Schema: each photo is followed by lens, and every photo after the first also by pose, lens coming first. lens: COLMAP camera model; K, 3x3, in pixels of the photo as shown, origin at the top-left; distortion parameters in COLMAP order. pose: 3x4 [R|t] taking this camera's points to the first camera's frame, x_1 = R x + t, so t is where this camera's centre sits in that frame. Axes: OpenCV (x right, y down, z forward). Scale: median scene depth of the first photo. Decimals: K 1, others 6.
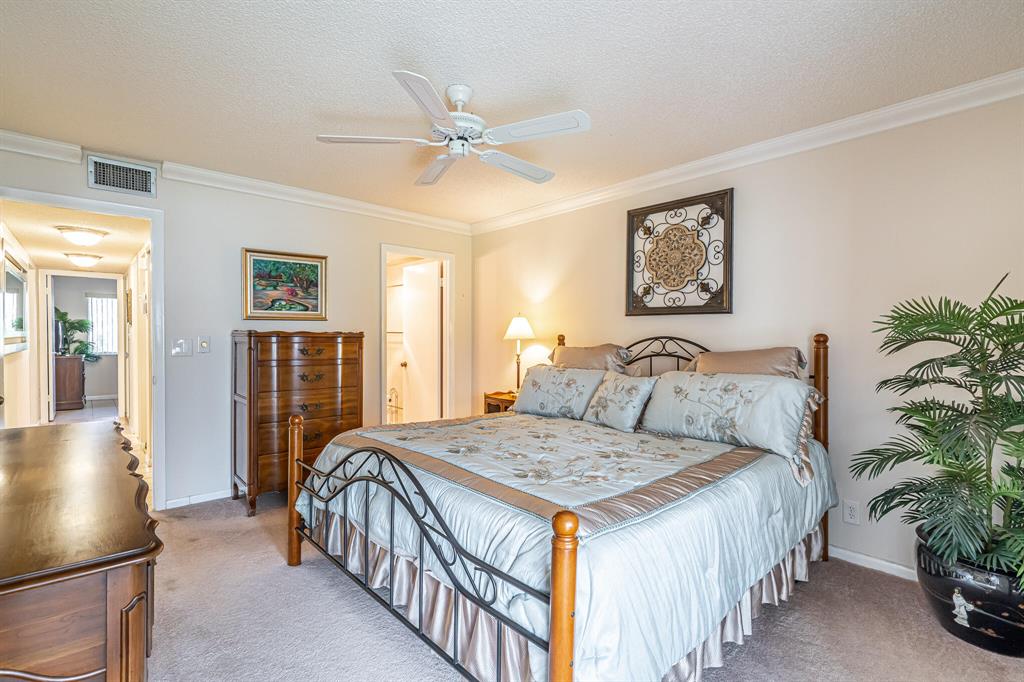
lens RADIAL K [[478.2, 0, 513.2], [0, 478.2, 339.1], [0, 0, 1]] dist [-0.004476, 0.000941]
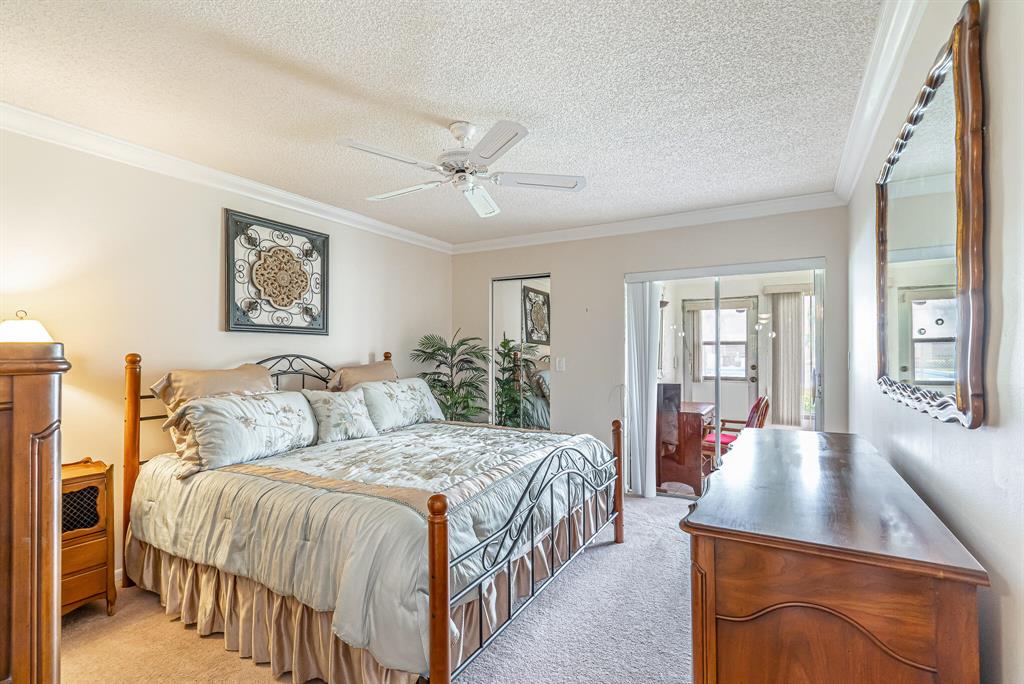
lens RADIAL K [[478.2, 0, 515.0], [0, 478.2, 344.2], [0, 0, 1]] dist [-0.004476, 0.000941]
pose [[-0.311759, 0.008374, 0.950124, -0.802944], [0.007692, 0.999951, -0.006289, -0.017809], [-0.950130, 0.005347, -0.311808, 0.850235]]
